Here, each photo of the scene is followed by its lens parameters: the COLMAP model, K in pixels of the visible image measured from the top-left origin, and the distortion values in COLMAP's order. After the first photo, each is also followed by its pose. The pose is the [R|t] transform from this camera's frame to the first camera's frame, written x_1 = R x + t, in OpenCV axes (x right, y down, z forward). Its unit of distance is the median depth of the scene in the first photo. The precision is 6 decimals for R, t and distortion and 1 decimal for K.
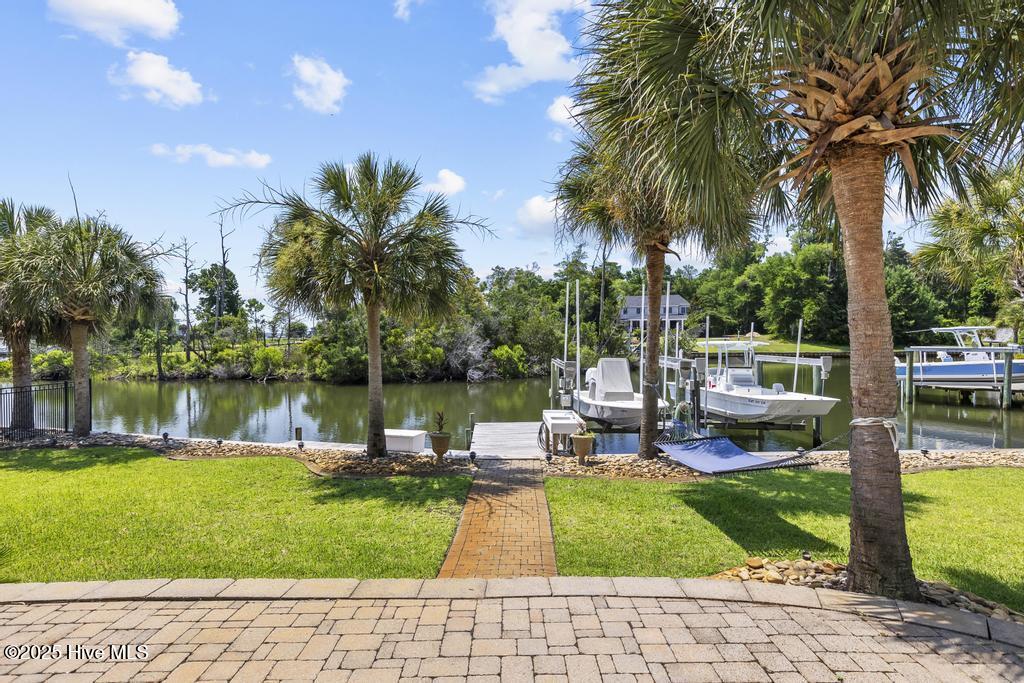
lens RADIAL K [[521.2, 0, 517.8], [0, 521.2, 341.8], [0, 0, 1]] dist [0.002024, 0.000072]
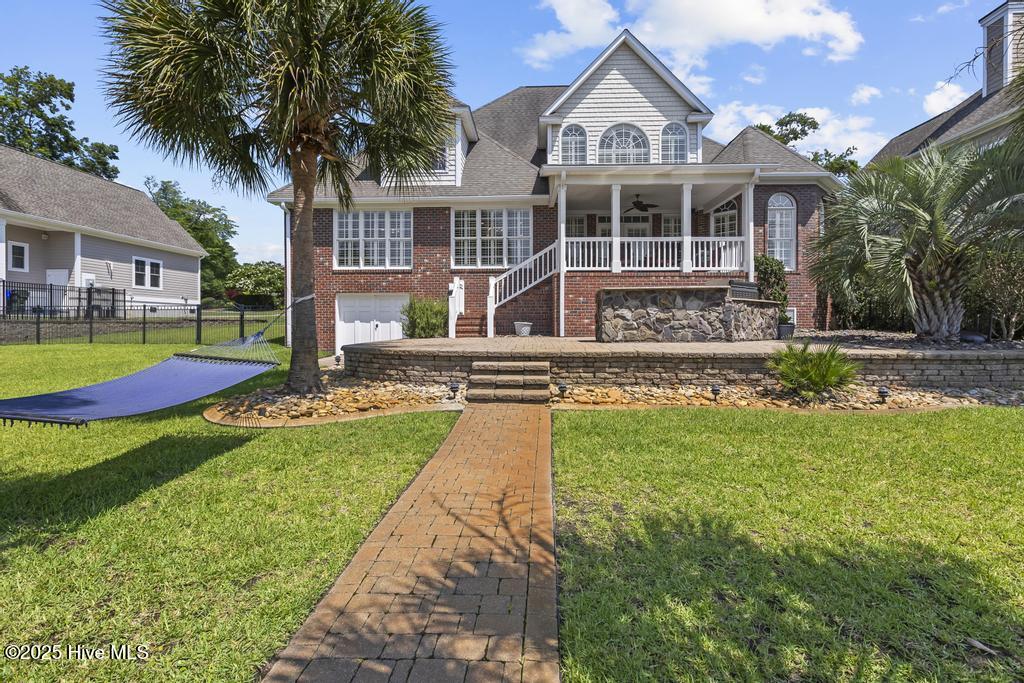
lens RADIAL K [[461.1, 0, 510.7], [0, 461.1, 330.5], [0, 0, 1]] dist [0.002397, 0.001246]
pose [[-0.997776, -0.000274, 0.066661, -0.099744], [0.001502, 0.999645, 0.026584, 0.145730], [-0.066645, 0.026625, -0.997421, 1.570760]]
